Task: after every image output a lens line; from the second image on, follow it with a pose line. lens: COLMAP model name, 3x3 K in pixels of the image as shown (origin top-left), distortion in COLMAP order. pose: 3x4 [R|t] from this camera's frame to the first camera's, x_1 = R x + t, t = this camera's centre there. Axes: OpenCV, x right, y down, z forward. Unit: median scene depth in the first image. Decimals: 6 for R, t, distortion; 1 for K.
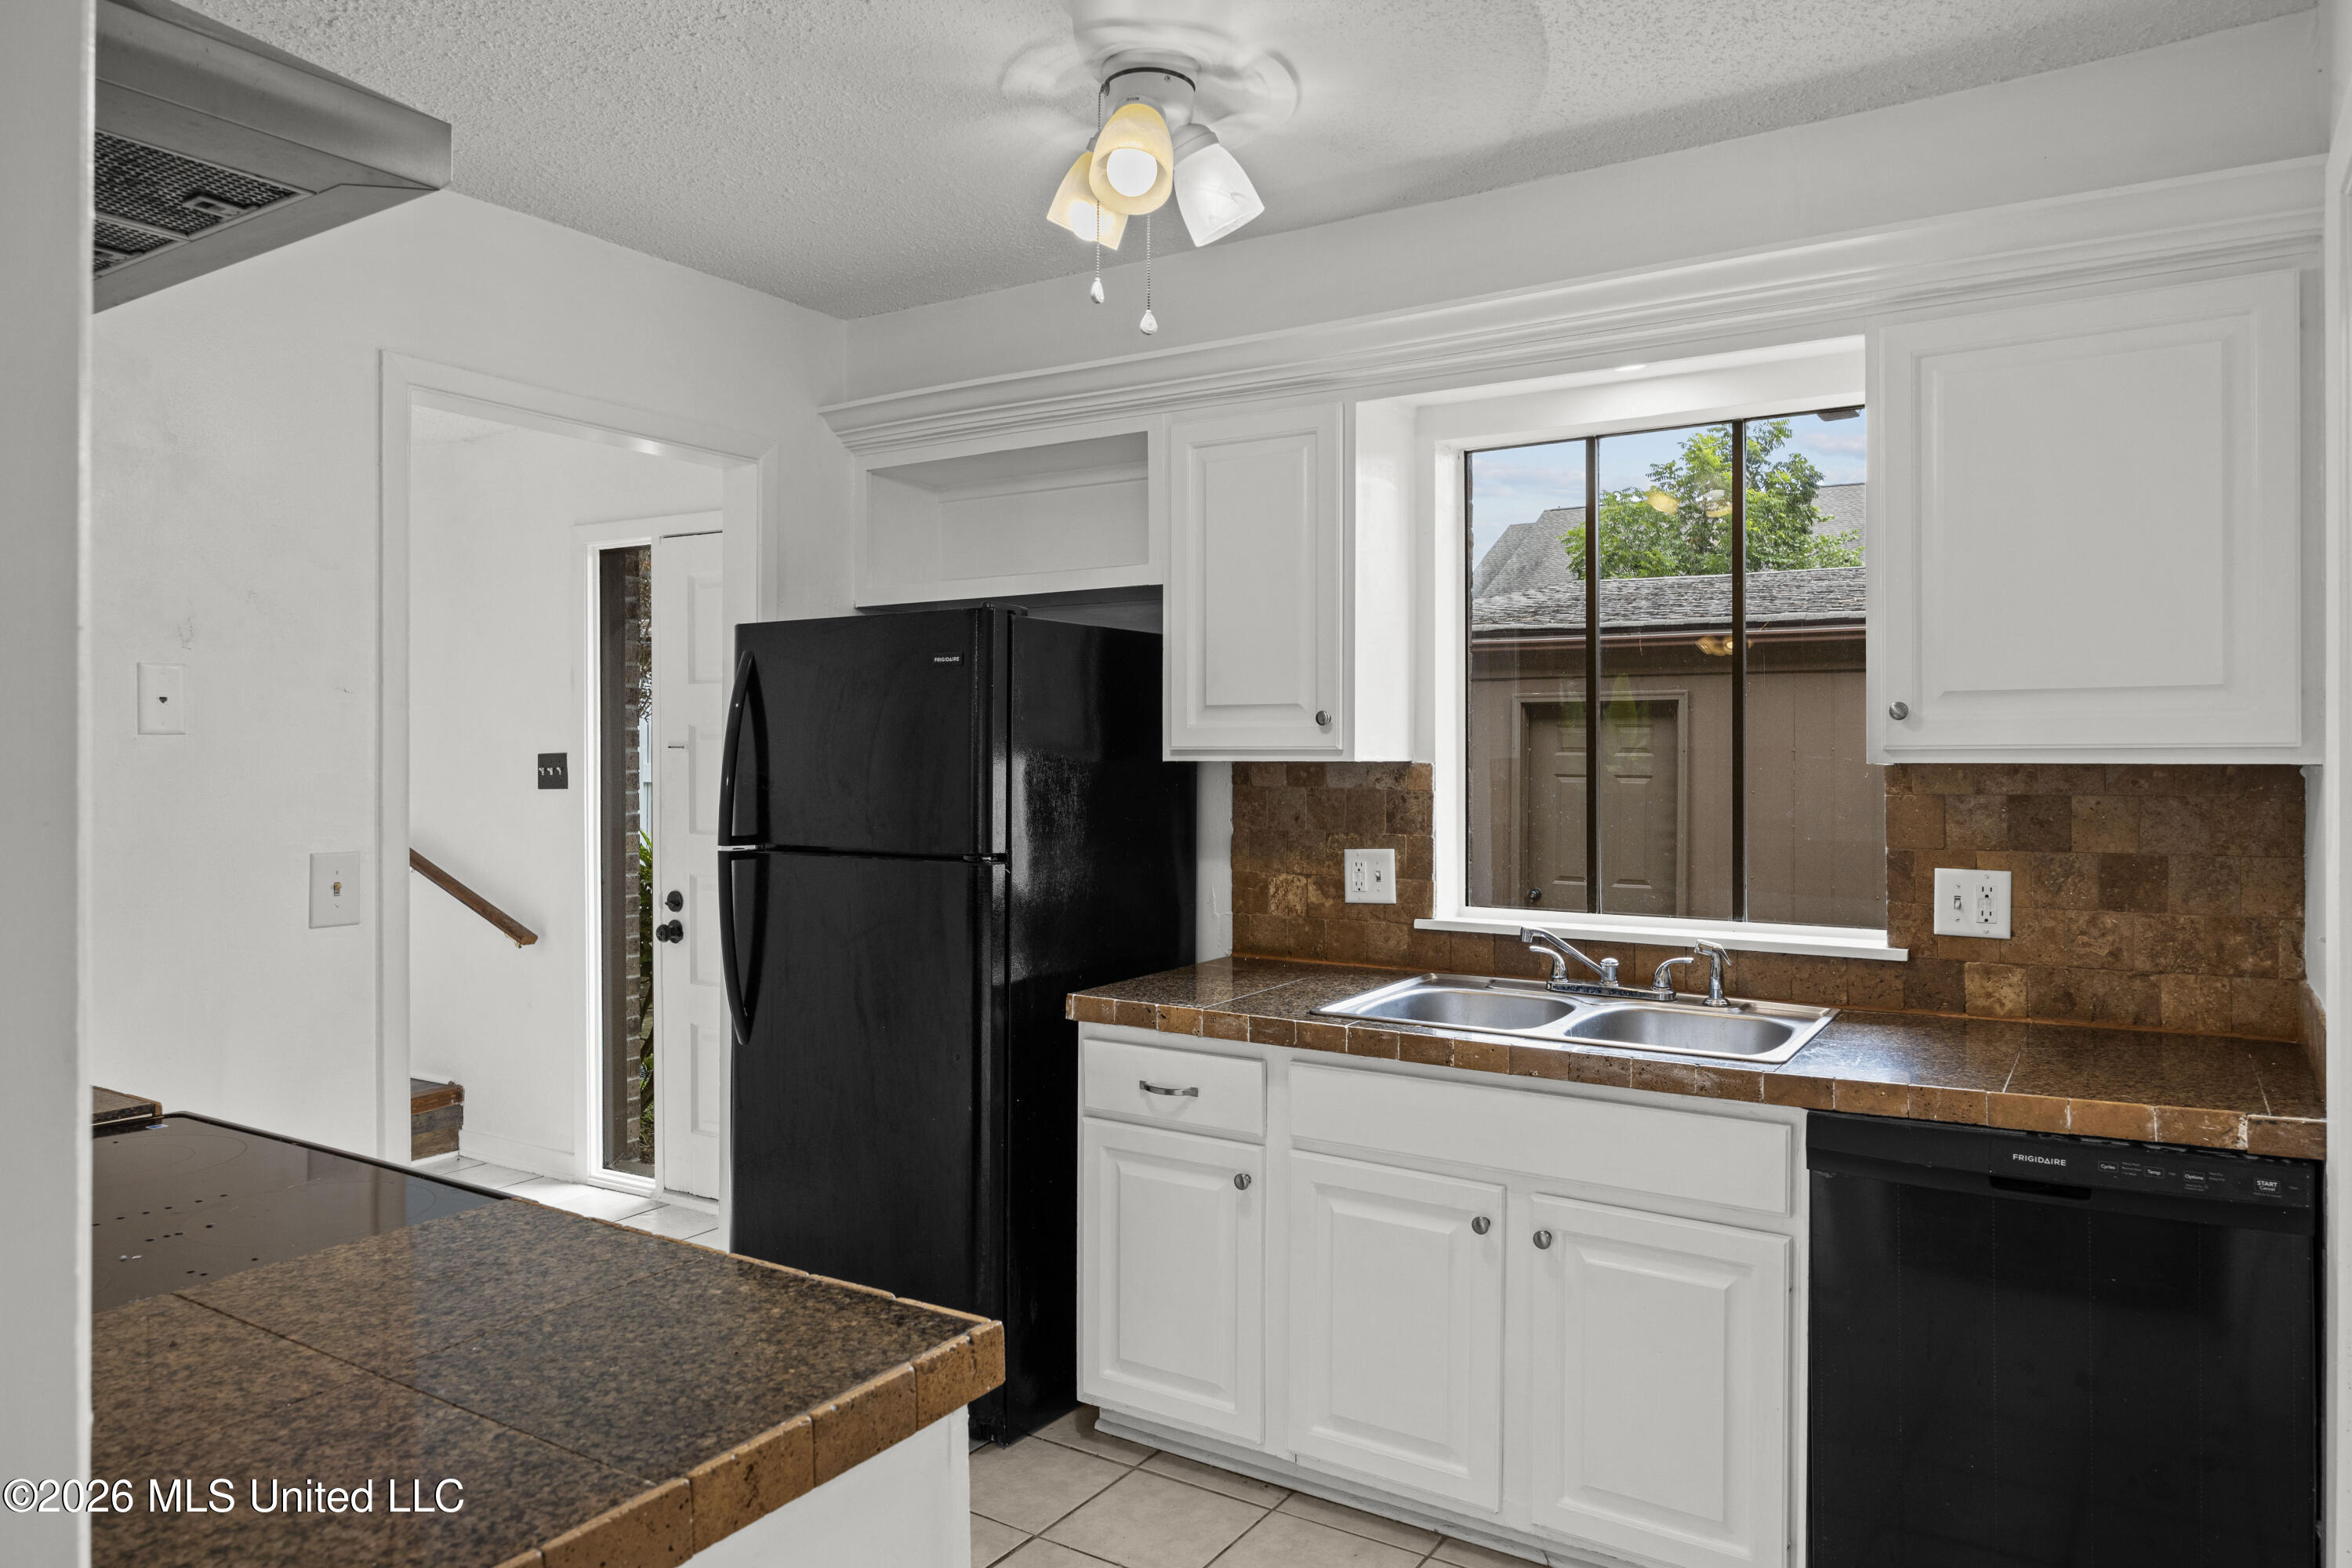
lens RADIAL K [[1528.8, 0, 1180.4], [0, 1528.8, 742.8], [0, 0, 1]] dist [0.001335, 0.000543]
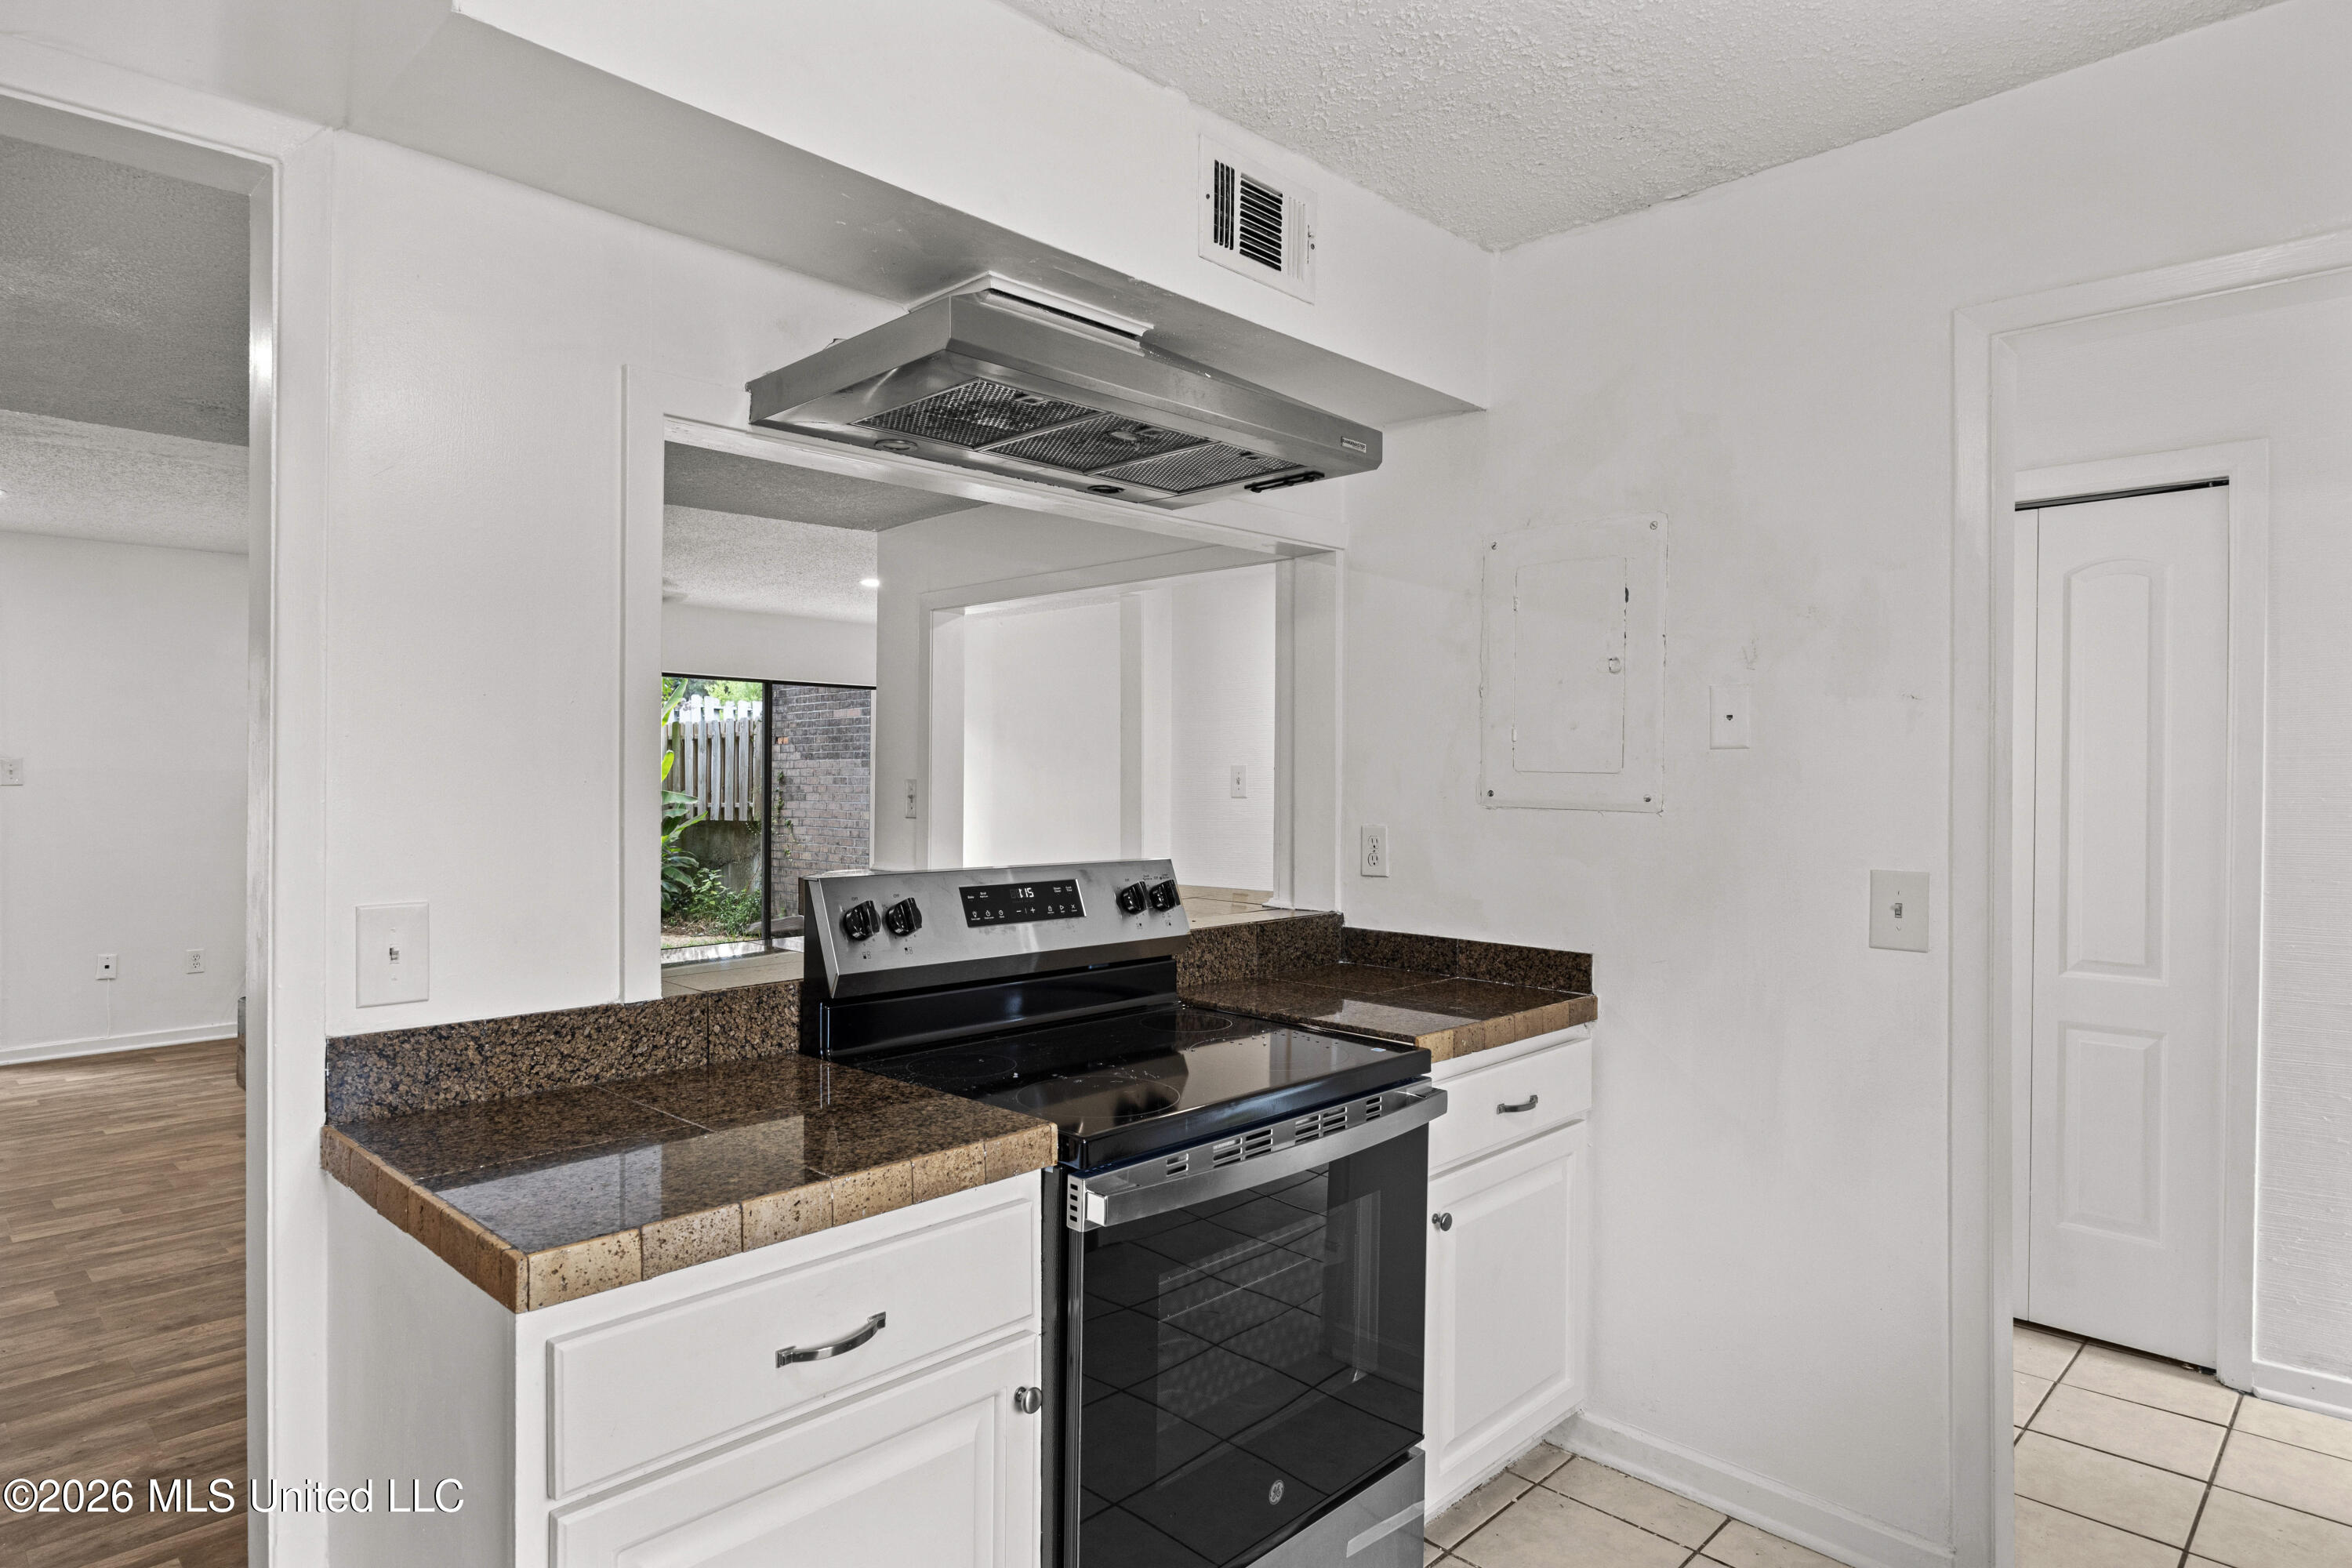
lens RADIAL K [[1321.6, 0, 1176.0], [0, 1321.6, 784.0], [0, 0, 1]] dist [-0.001664, -0.000111]
pose [[-0.196848, 0.008088, -0.980401, 0.295796], [0.007088, 0.999952, 0.006827, 0.008721], [0.980408, -0.005605, -0.196896, 0.660063]]
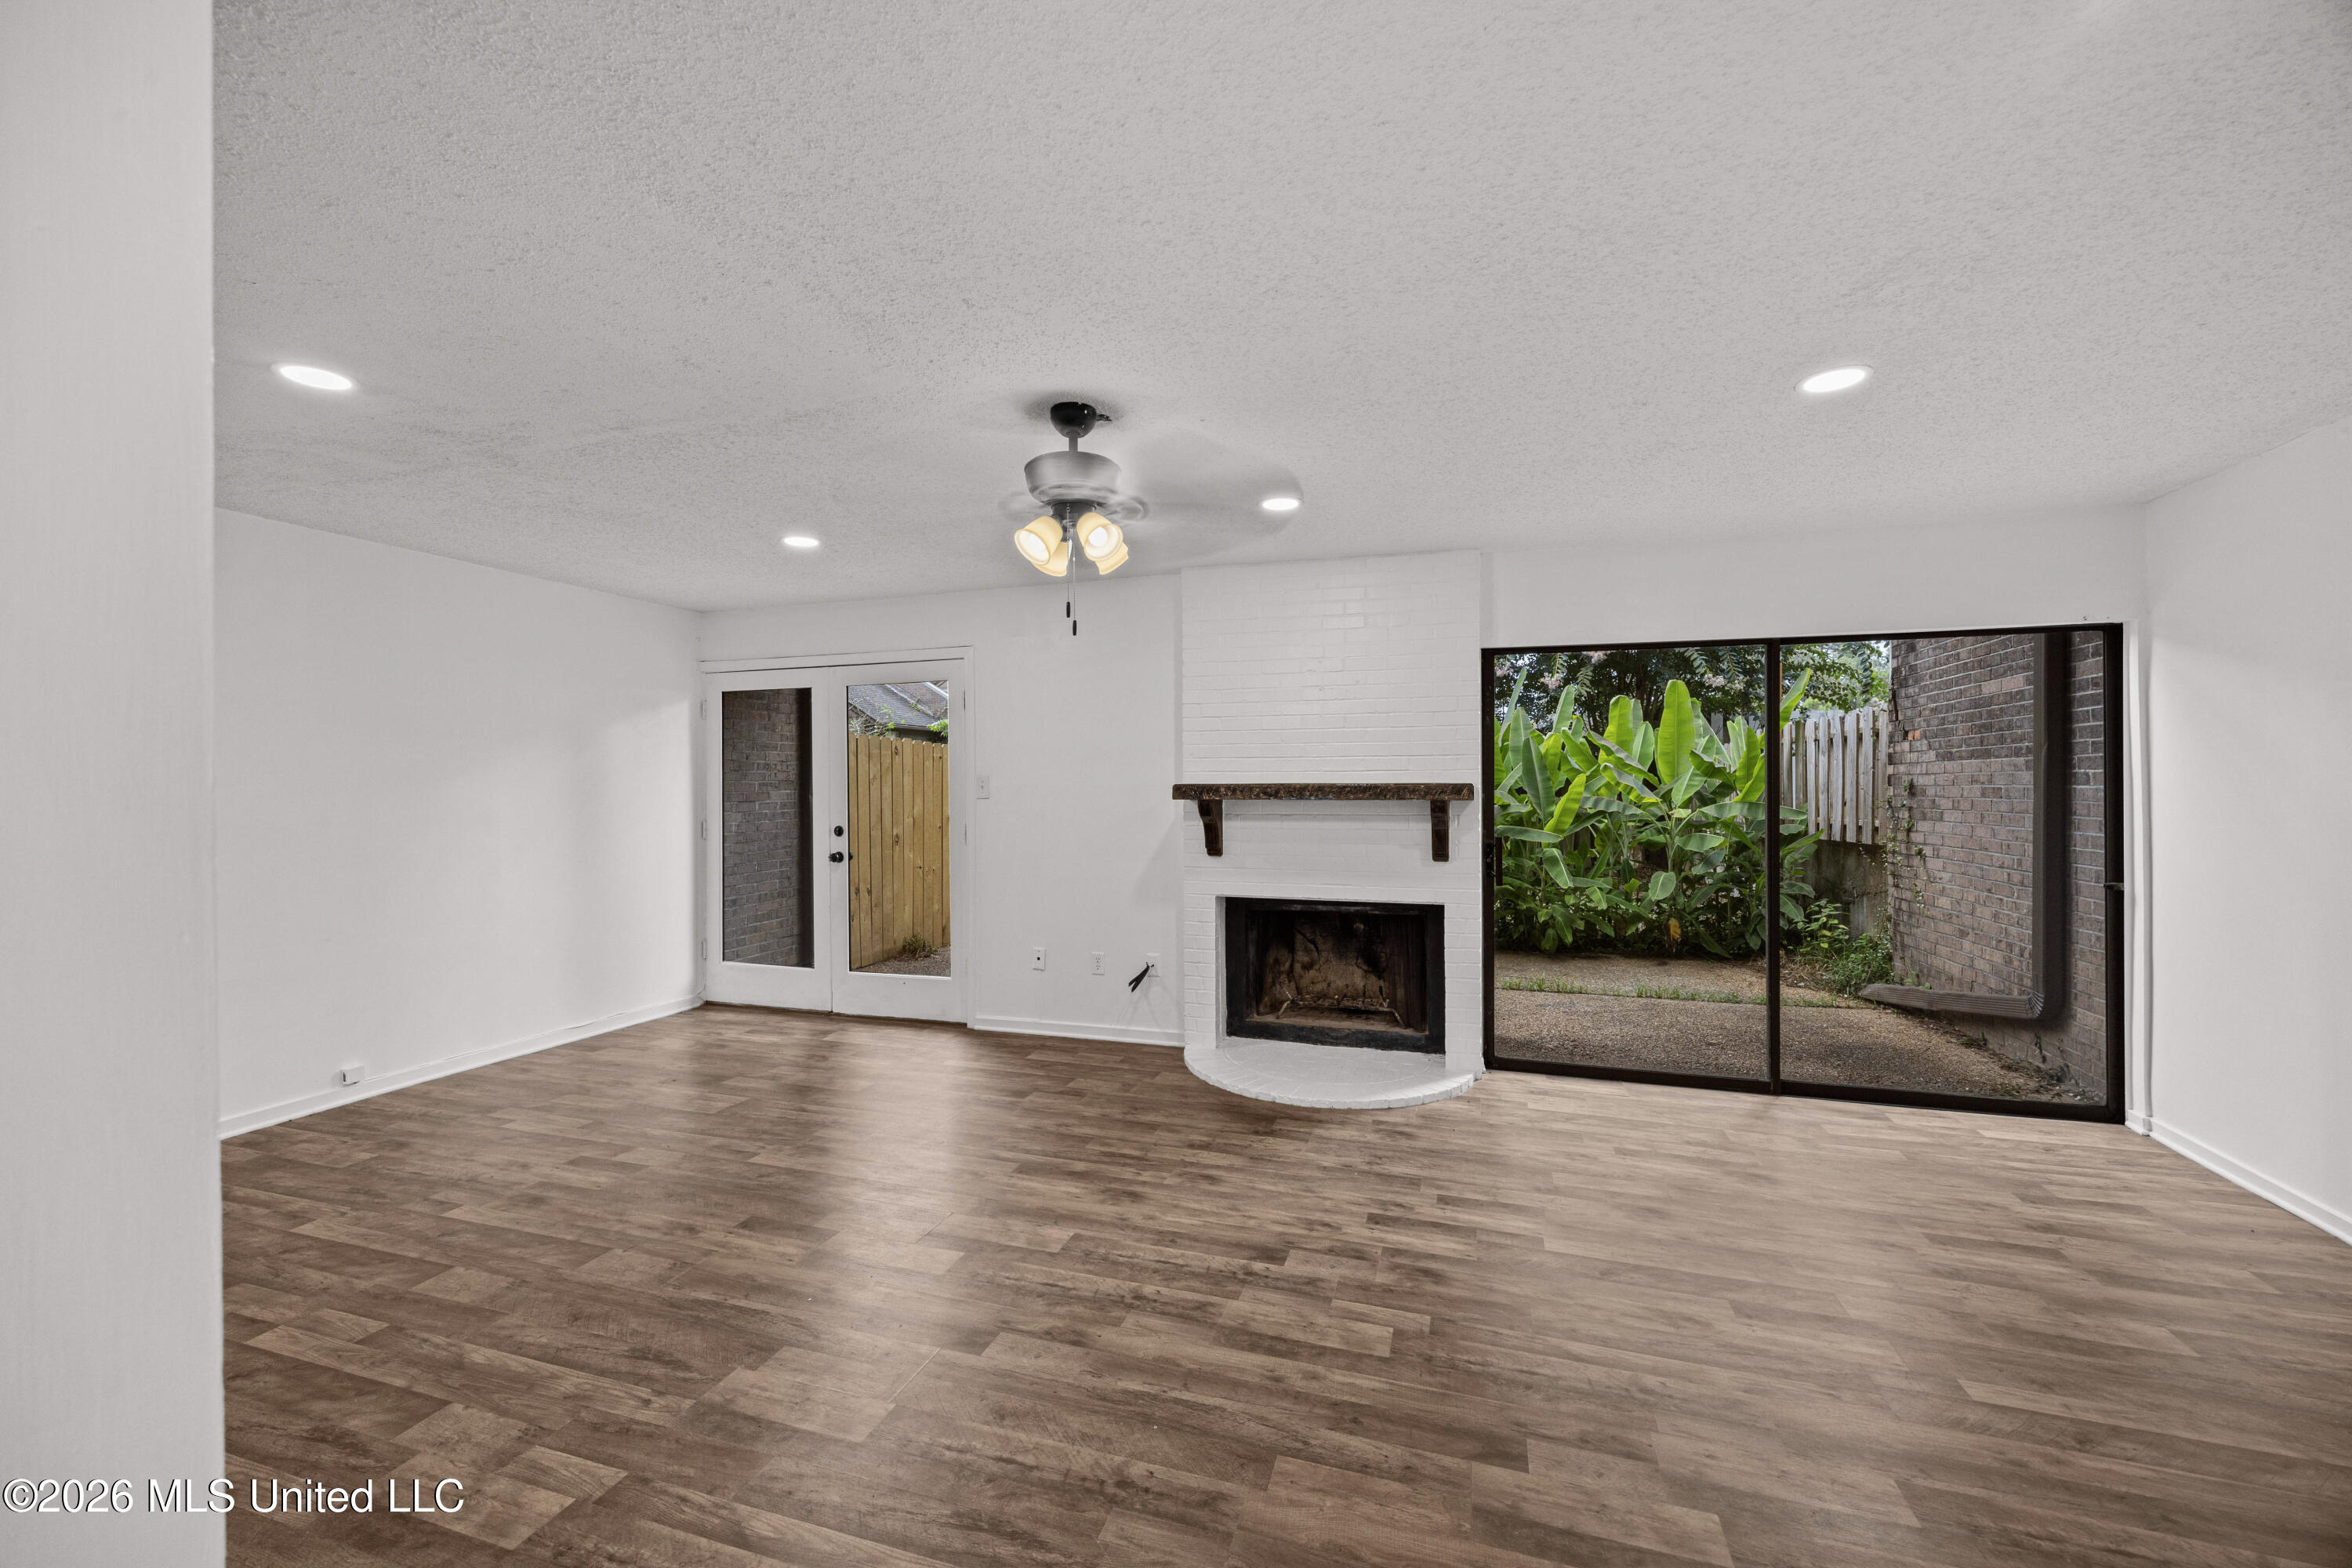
lens RADIAL K [[920.0, 0, 1189.3], [0, 920.0, 788.7], [0, 0, 1]] dist [0.002303, 0.000247]
pose [[-0.966621, 0.008036, -0.256083, -1.272874], [0.008984, 0.999956, -0.002531, 0.003013], [0.256051, -0.004747, -0.966652, 0.250423]]
